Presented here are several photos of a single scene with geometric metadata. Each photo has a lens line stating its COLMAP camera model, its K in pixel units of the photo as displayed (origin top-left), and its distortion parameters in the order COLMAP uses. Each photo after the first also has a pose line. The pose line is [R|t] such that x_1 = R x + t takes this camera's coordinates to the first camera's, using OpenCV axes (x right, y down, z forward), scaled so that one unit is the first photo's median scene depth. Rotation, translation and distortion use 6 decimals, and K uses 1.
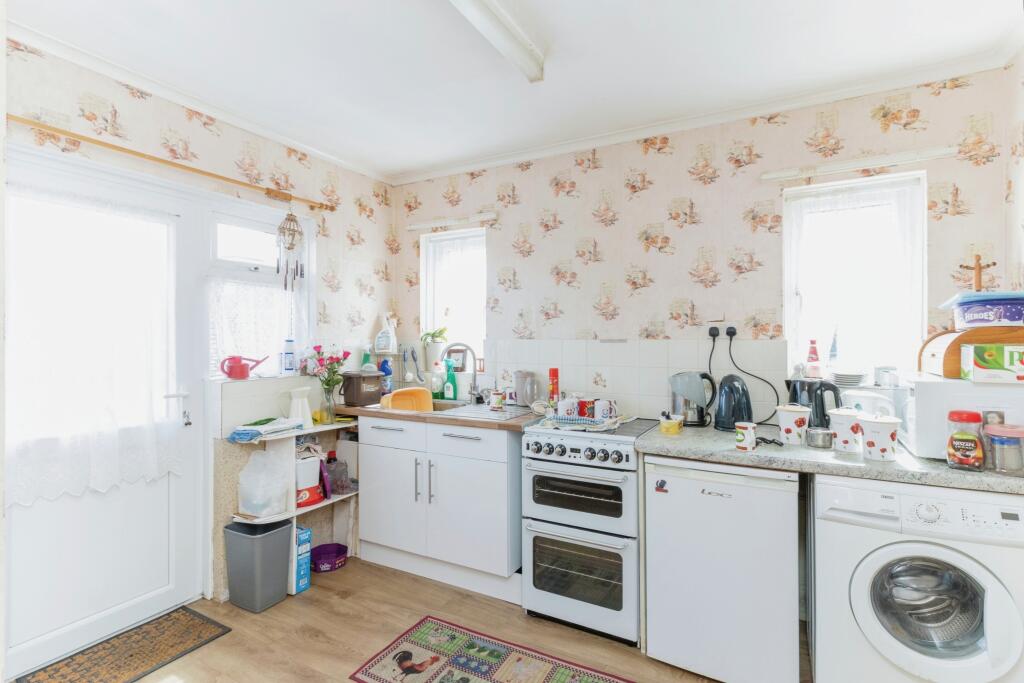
lens RADIAL K [[503.9, 0, 512.0], [0, 503.9, 341.5], [0, 0, 1]] dist [0.000125, -0.000125]
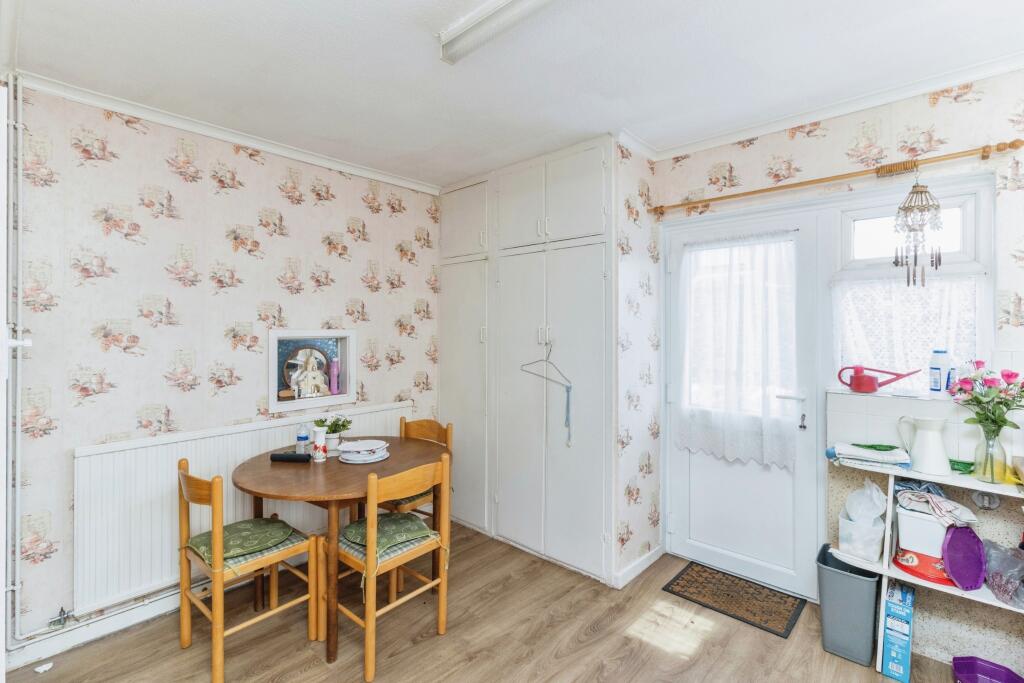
lens RADIAL K [[475.0, 0, 510.6], [0, 475.0, 332.9], [0, 0, 1]] dist [0.001786, 0.000266]
pose [[-0.253920, 0.008503, -0.967188, 0.451173], [-0.004444, 0.999941, 0.009958, -0.037834], [0.967215, 0.006826, -0.253867, 0.647084]]
